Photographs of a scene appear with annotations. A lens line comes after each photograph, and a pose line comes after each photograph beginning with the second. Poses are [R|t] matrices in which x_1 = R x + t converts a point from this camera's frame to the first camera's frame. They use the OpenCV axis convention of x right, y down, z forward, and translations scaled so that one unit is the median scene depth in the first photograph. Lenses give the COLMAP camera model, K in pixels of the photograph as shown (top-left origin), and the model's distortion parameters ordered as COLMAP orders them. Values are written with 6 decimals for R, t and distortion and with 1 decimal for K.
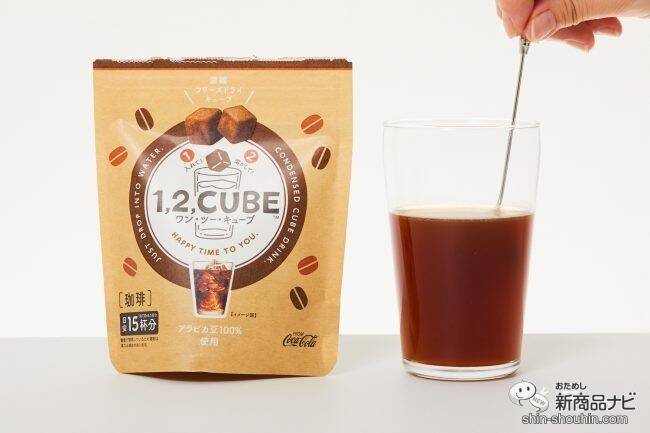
lens RADIAL K [[1890.4, 0, 325.0], [0, 1890.4, 216.5], [0, 0, 1]] dist [-0.122375, -0.446698]
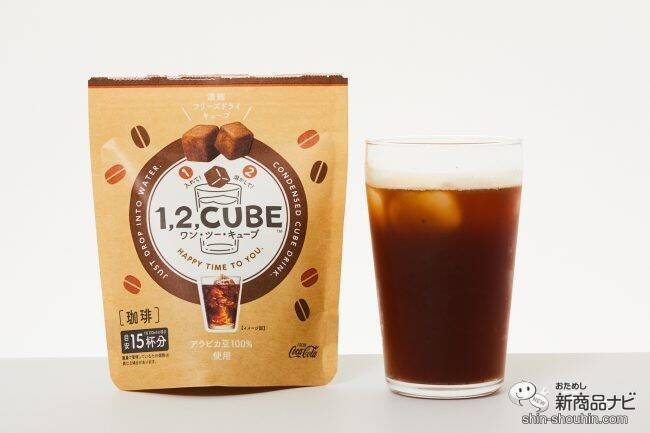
lens RADIAL K [[1890.4, 0, 325.0], [0, 1890.4, 216.5], [0, 0, 1]] dist [-0.122375, -0.446698]
pose [[0.979087, -0.023939, 0.202028, -0.205672], [0.025720, 0.999650, -0.006192, -0.000519], [-0.201809, 0.011259, 0.979360, -0.000847]]
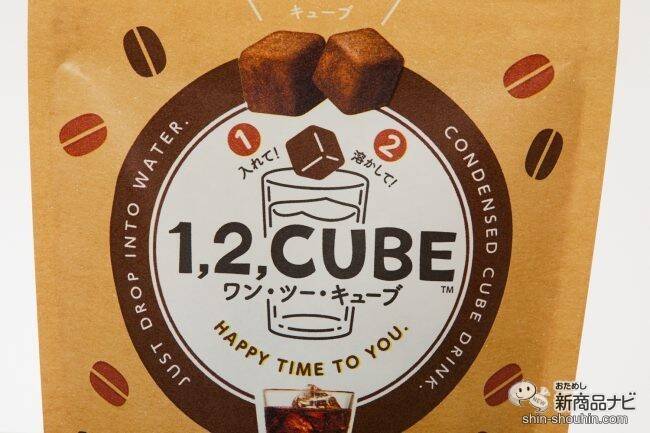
lens RADIAL K [[1890.4, 0, 325.0], [0, 1890.4, 216.5], [0, 0, 1]] dist [-0.122375, -0.446698]
pose [[0.983756, 0.001154, 0.179510, -0.134381], [-0.045563, 0.968837, 0.243473, -0.123764], [-0.173635, -0.247697, 0.953151, 0.576236]]
